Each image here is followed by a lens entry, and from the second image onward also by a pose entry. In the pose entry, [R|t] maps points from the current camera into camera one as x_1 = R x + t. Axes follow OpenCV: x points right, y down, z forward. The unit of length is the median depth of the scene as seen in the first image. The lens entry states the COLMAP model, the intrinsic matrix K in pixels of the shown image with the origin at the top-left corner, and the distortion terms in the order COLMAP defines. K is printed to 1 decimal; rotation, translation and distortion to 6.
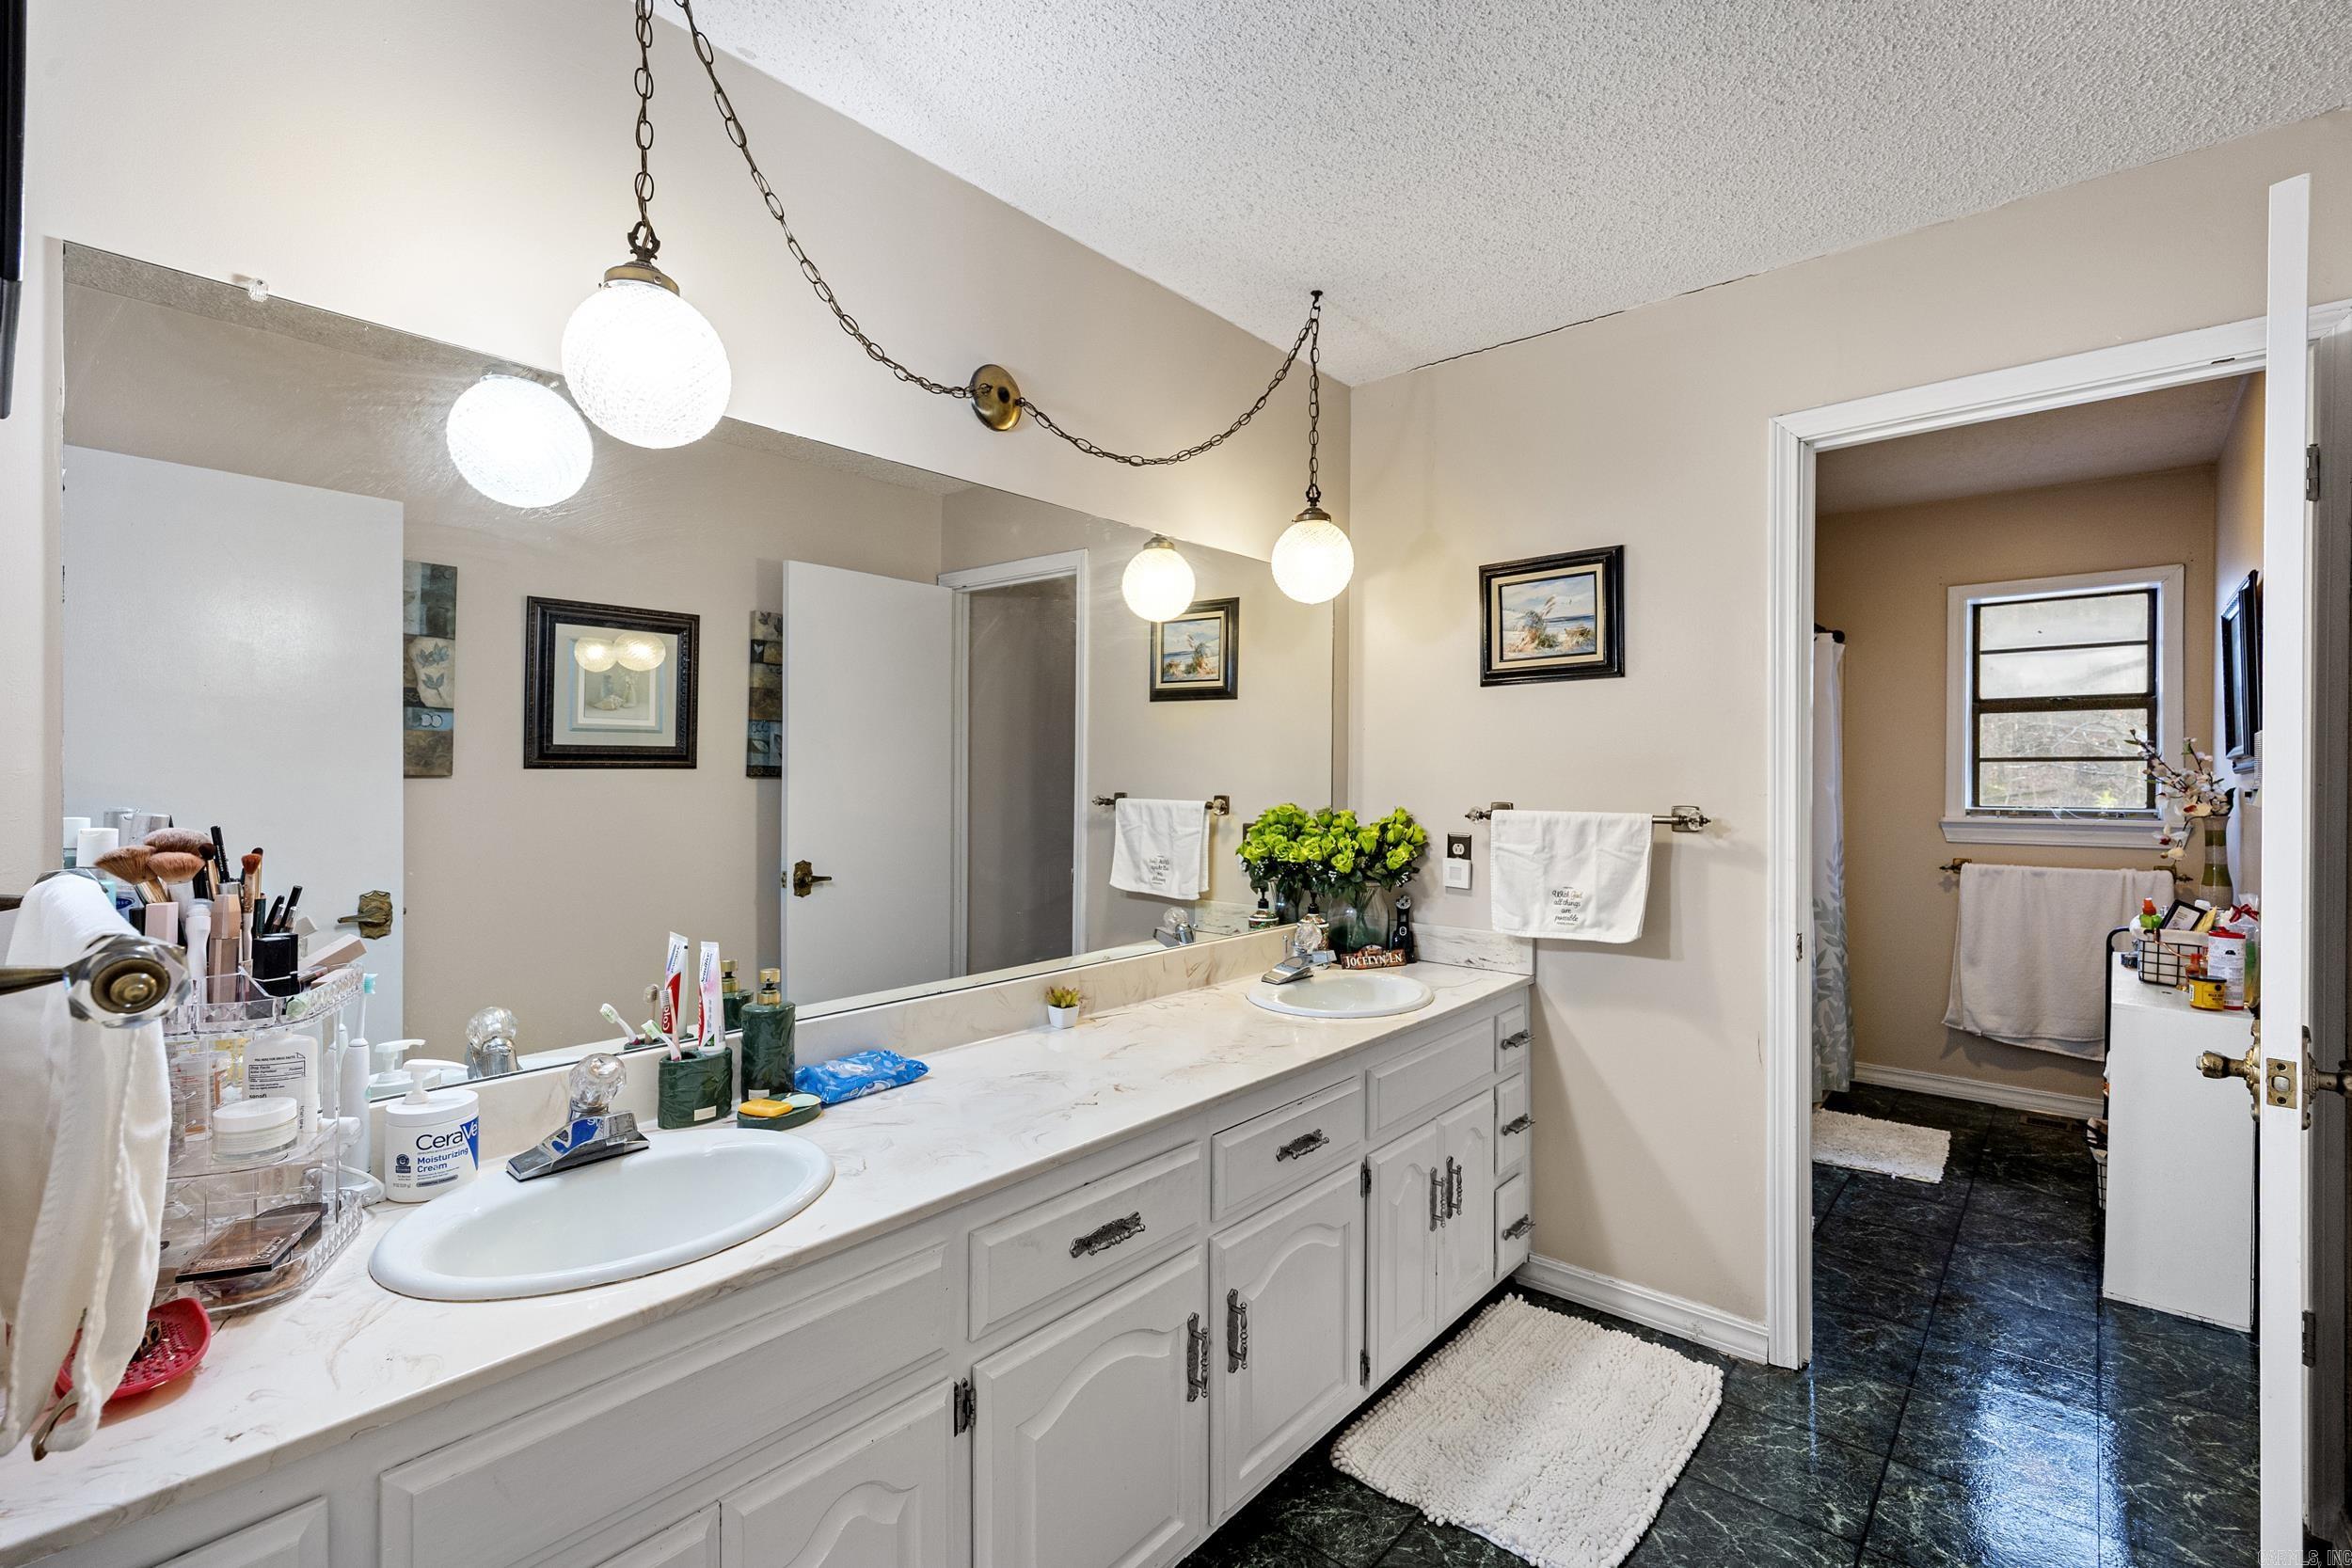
lens RADIAL K [[1059.4, 0, 1154.6], [0, 1059.4, 770.4], [0, 0, 1]] dist [-0.017803, 0.001037]
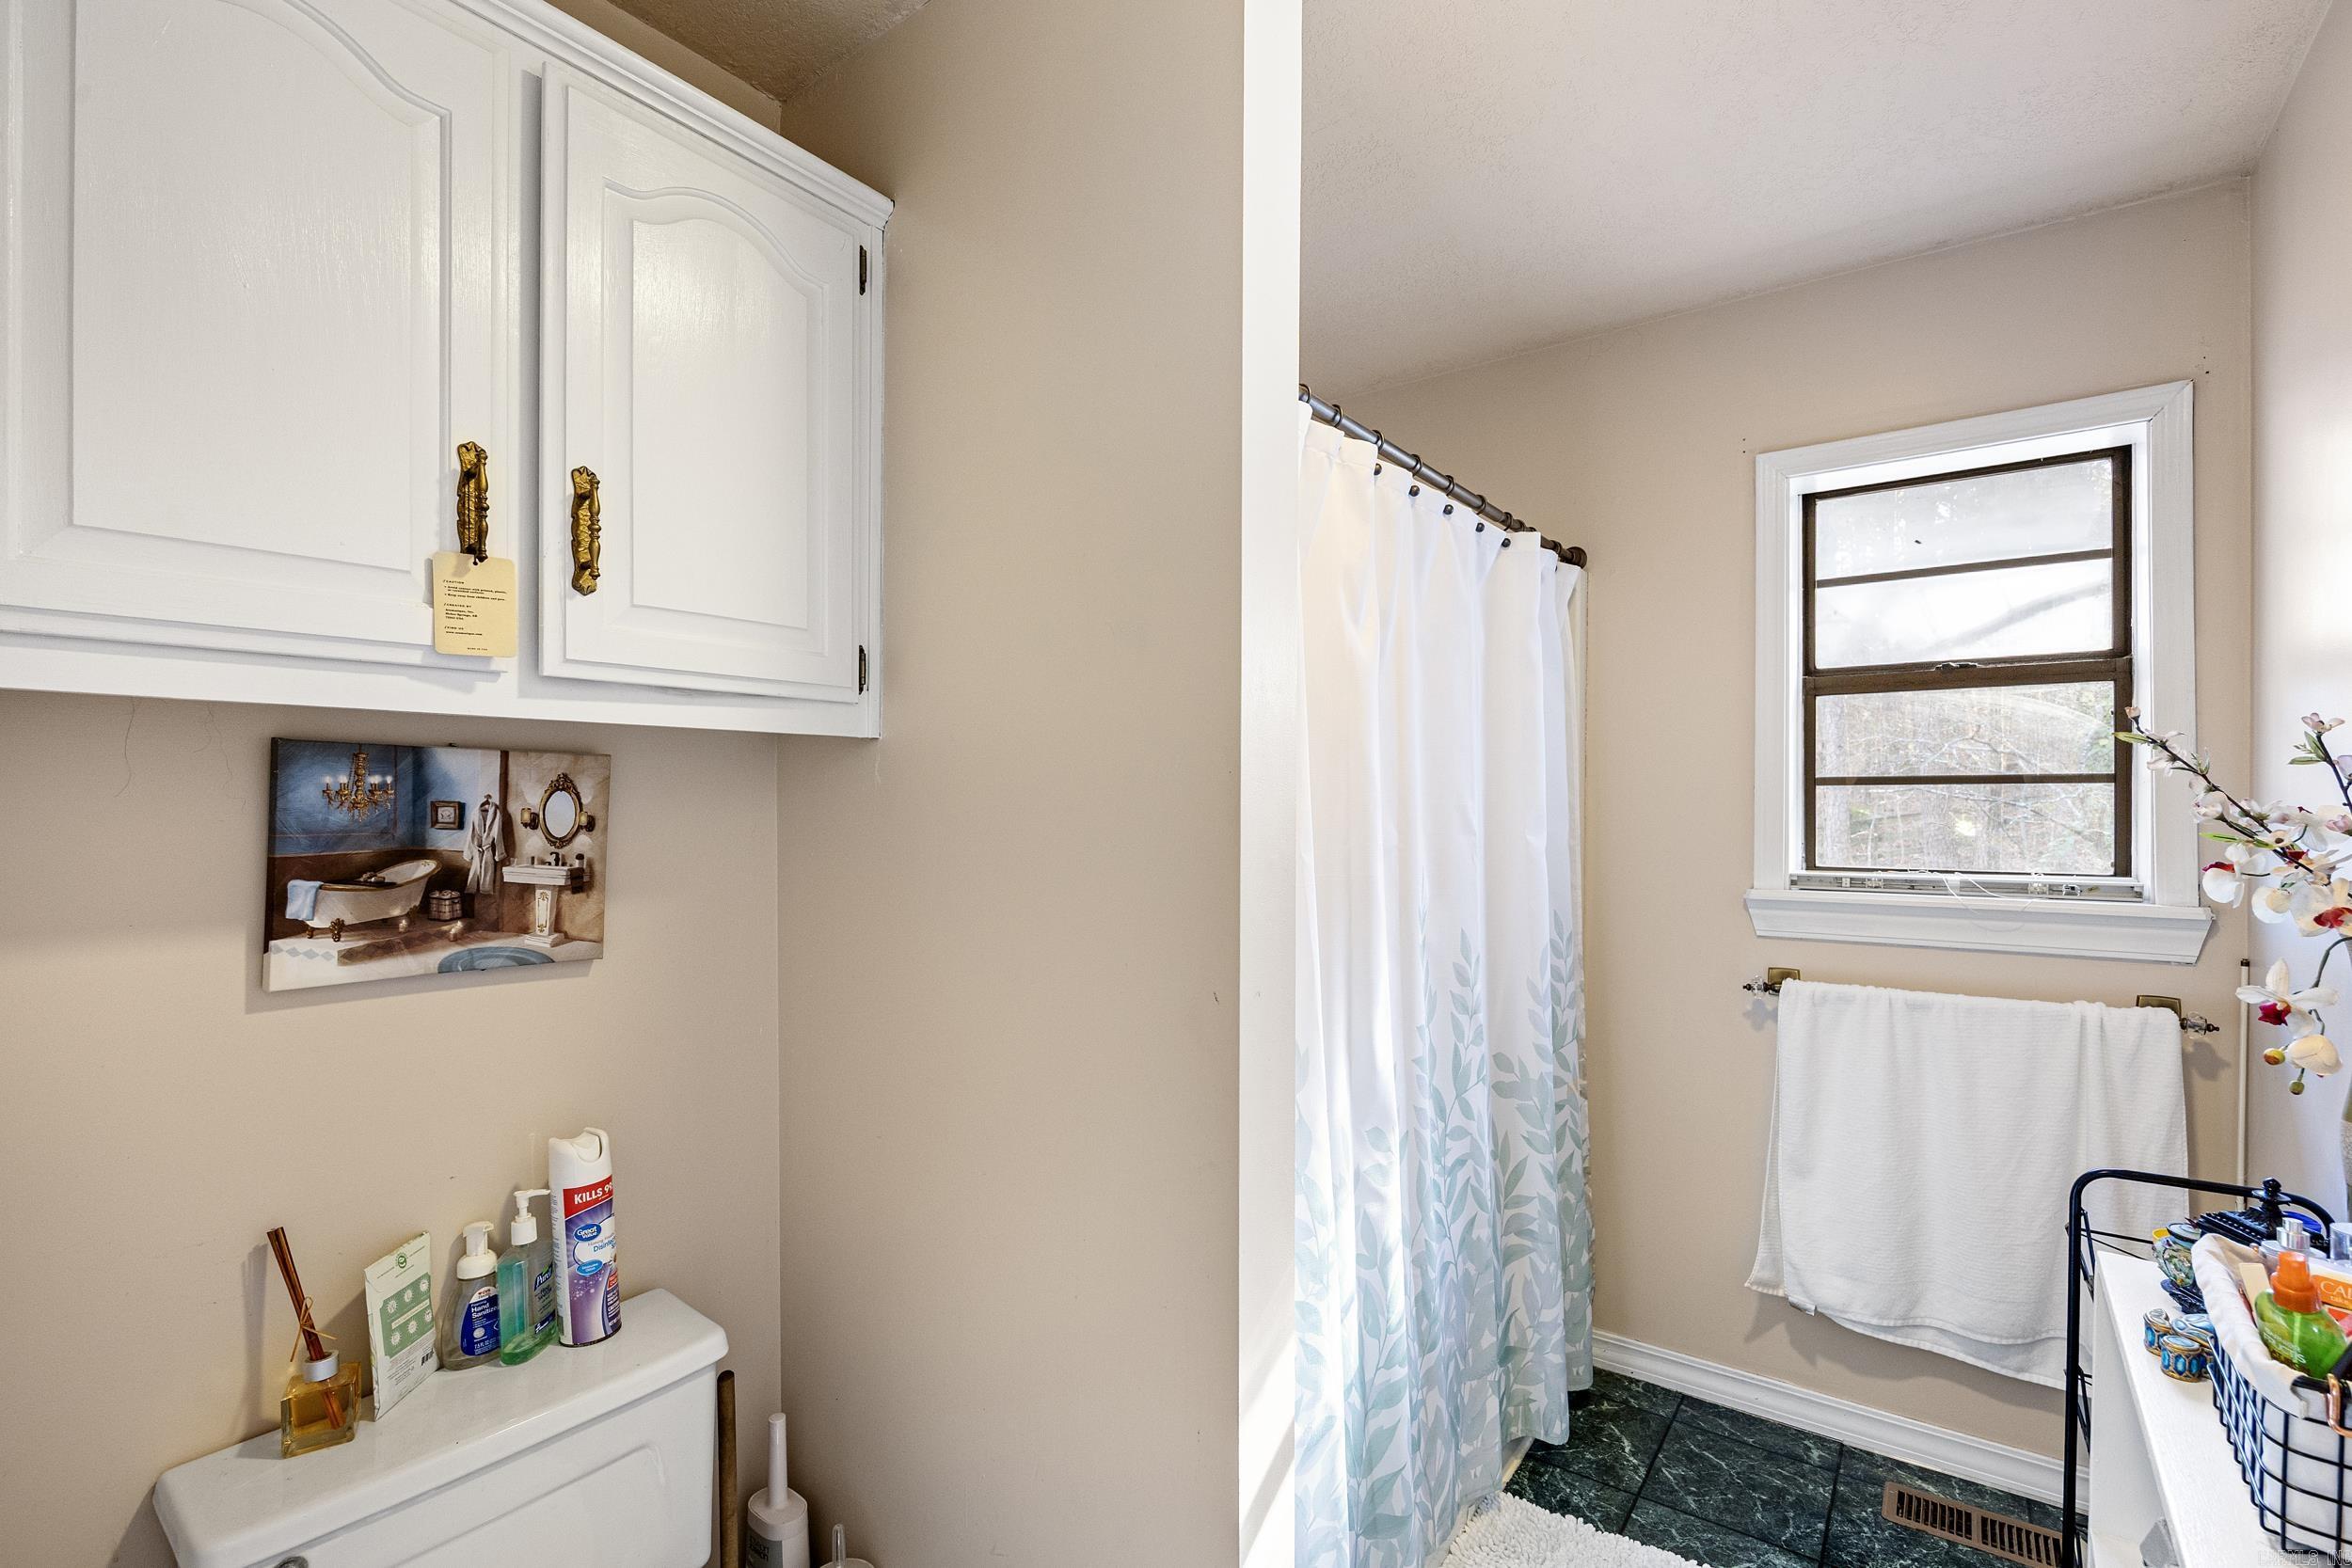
lens RADIAL K [[1059.4, 0, 1194.9], [0, 1059.4, 797.6], [0, 0, 1]] dist [-0.017803, 0.001037]
pose [[0.994340, -0.004381, 0.106150, 0.427710], [0.004373, 0.999990, 0.000307, -0.003321], [-0.106150, 0.000158, 0.994350, 0.513689]]
